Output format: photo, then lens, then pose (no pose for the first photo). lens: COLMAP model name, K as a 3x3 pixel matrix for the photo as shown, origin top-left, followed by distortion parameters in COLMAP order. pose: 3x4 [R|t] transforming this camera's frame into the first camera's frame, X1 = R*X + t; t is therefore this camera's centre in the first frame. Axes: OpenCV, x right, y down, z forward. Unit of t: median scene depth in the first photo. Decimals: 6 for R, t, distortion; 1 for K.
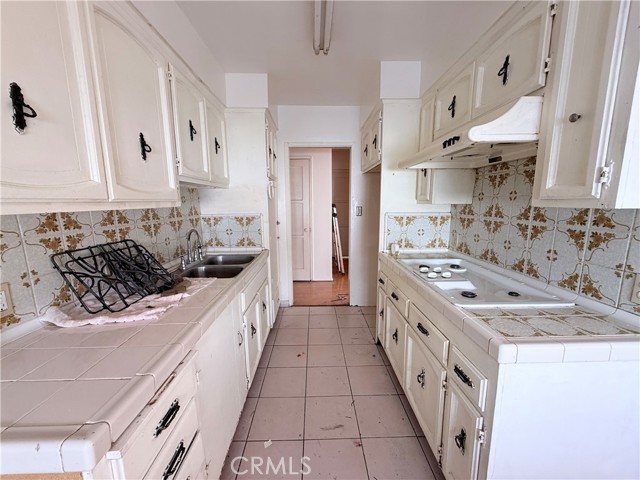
lens RADIAL K [[254.9, 0, 317.9], [0, 254.9, 241.5], [0, 0, 1]] dist [0.001428, -0.000196]
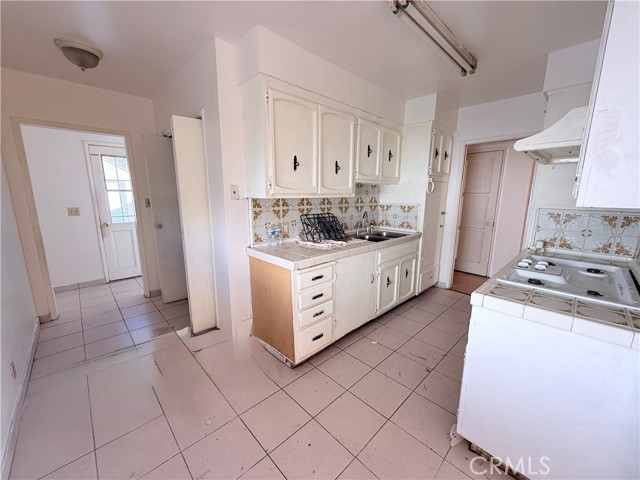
lens RADIAL K [[254.9, 0, 317.9], [0, 254.9, 241.5], [0, 0, 1]] dist [0.001428, -0.000196]
pose [[0.680023, 0.149962, -0.717691, 0.641292], [-0.124697, 0.988254, 0.088344, 0.047293], [0.722509, 0.029418, 0.690735, -0.423625]]
